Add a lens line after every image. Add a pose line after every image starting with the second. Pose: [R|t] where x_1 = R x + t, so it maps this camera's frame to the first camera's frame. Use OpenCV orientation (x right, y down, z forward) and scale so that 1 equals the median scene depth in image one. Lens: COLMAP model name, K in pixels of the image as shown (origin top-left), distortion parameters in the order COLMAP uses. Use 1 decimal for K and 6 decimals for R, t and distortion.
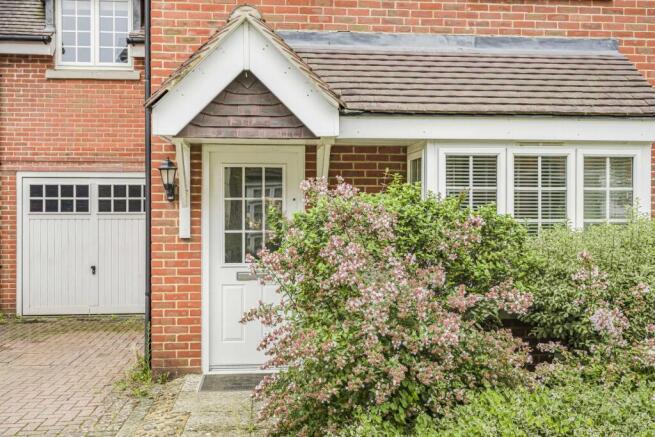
lens RADIAL K [[676.6, 0, 337.0], [0, 676.6, 211.3], [0, 0, 1]] dist [-0.014678, 0.000704]
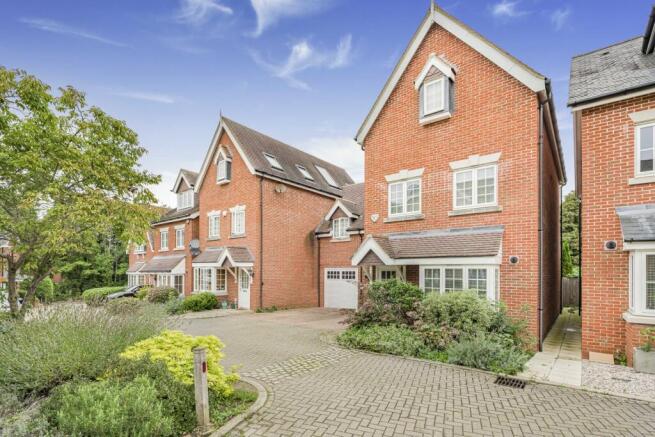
lens RADIAL K [[317.8, 0, 328.1], [0, 317.8, 271.6], [0, 0, 1]] dist [-0.000068, -0.000056]
pose [[0.708558, 0.007051, -0.705618, 0.989663], [-0.010767, 0.999942, -0.000819, -0.064189], [0.705571, 0.008177, 0.708592, -0.519625]]
